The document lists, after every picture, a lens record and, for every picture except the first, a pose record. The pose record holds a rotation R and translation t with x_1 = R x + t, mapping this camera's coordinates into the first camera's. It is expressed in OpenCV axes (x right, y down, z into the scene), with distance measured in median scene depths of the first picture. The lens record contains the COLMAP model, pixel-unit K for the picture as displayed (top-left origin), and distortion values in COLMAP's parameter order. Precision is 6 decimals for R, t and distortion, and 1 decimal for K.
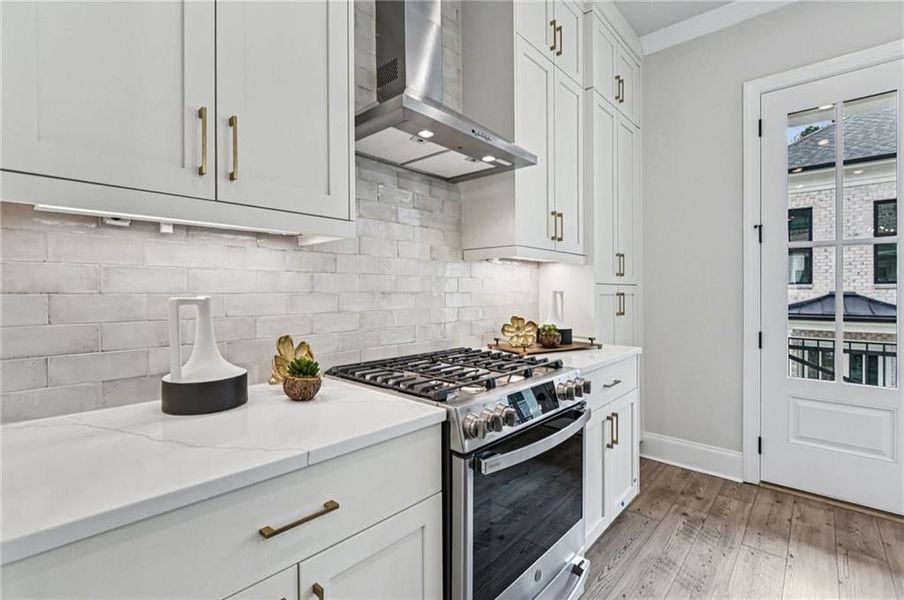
lens RADIAL K [[412.6, 0, 445.9], [0, 412.6, 292.6], [0, 0, 1]] dist [-0.003136, 0.000522]
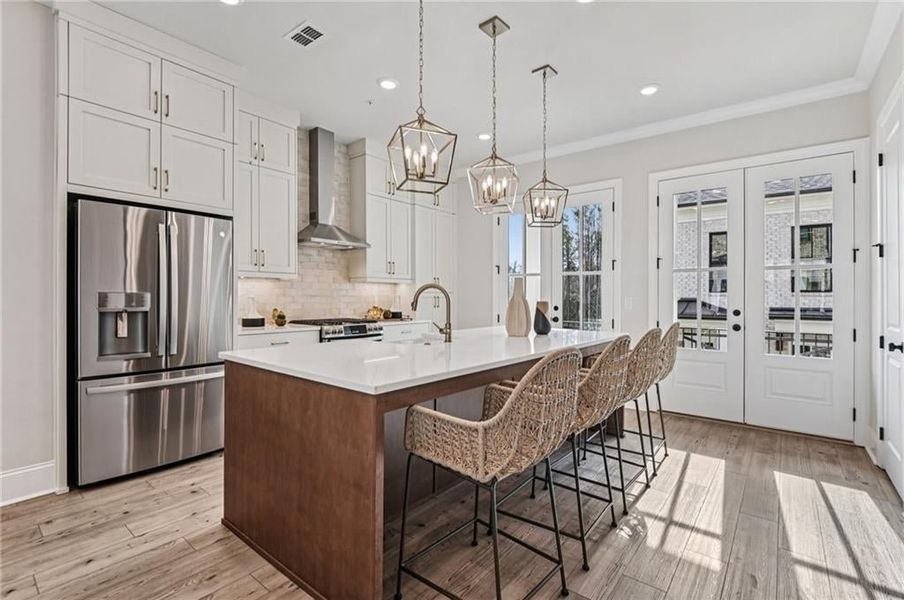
lens RADIAL K [[412.6, 0, 458.9], [0, 412.6, 301.8], [0, 0, 1]] dist [-0.003136, 0.000522]
pose [[0.997861, 0.003185, 0.065291, 0.542898], [-0.003479, 0.999984, 0.004382, 0.022828], [-0.065276, -0.004600, 0.997857, -1.511104]]
